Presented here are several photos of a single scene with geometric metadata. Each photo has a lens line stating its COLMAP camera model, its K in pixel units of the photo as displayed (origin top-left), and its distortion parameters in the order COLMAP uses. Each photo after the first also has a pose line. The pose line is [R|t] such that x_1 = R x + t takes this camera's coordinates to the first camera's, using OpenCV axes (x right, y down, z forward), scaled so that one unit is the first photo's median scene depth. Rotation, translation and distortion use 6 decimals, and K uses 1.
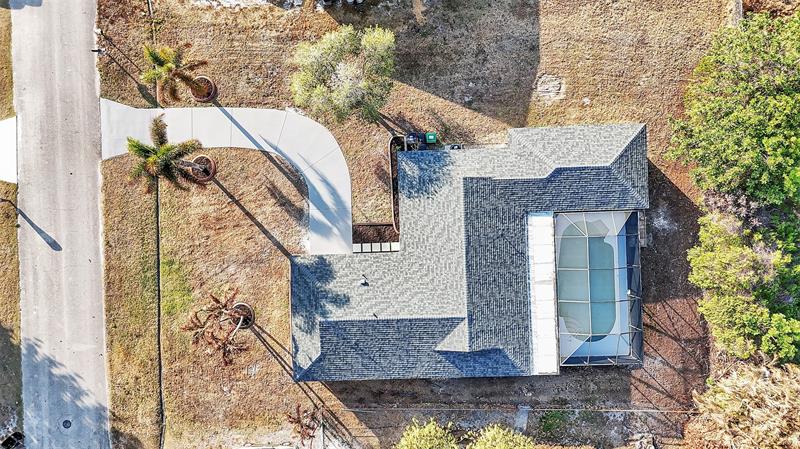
lens RADIAL K [[587.5, 0, 402.6], [0, 587.5, 228.0], [0, 0, 1]] dist [0.092736, -0.104797]
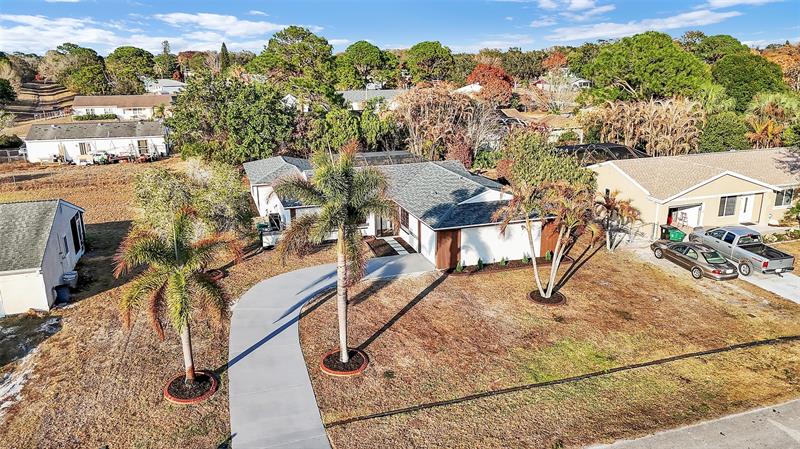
lens RADIAL K [[587.5, 0, 402.6], [0, 587.5, 228.0], [0, 0, 1]] dist [0.092736, -0.104797]
pose [[-0.285521, -0.247479, 0.925868, -0.833458], [0.958305, -0.085141, 0.272767, -0.189561], [0.011325, 0.965145, 0.261470, 0.742918]]
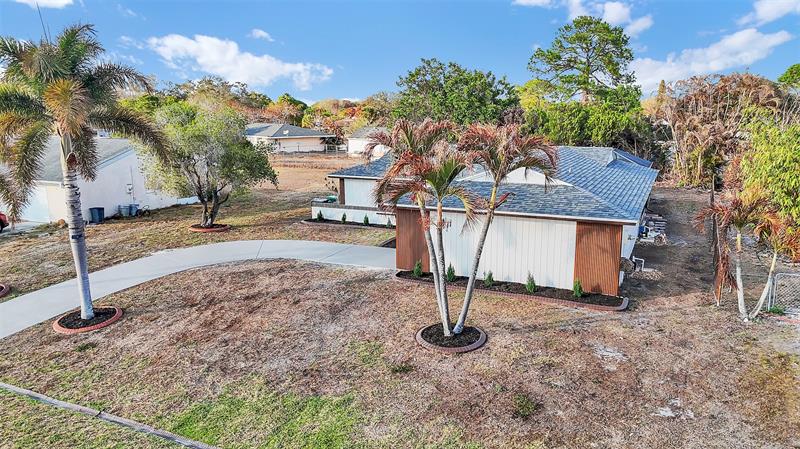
lens RADIAL K [[587.5, 0, 402.6], [0, 587.5, 228.0], [0, 0, 1]] dist [0.092736, -0.104797]
pose [[0.448695, -0.158580, 0.879503, -0.599834], [0.893662, 0.086631, -0.440299, 0.277898], [-0.006370, 0.983538, 0.180588, 0.865658]]
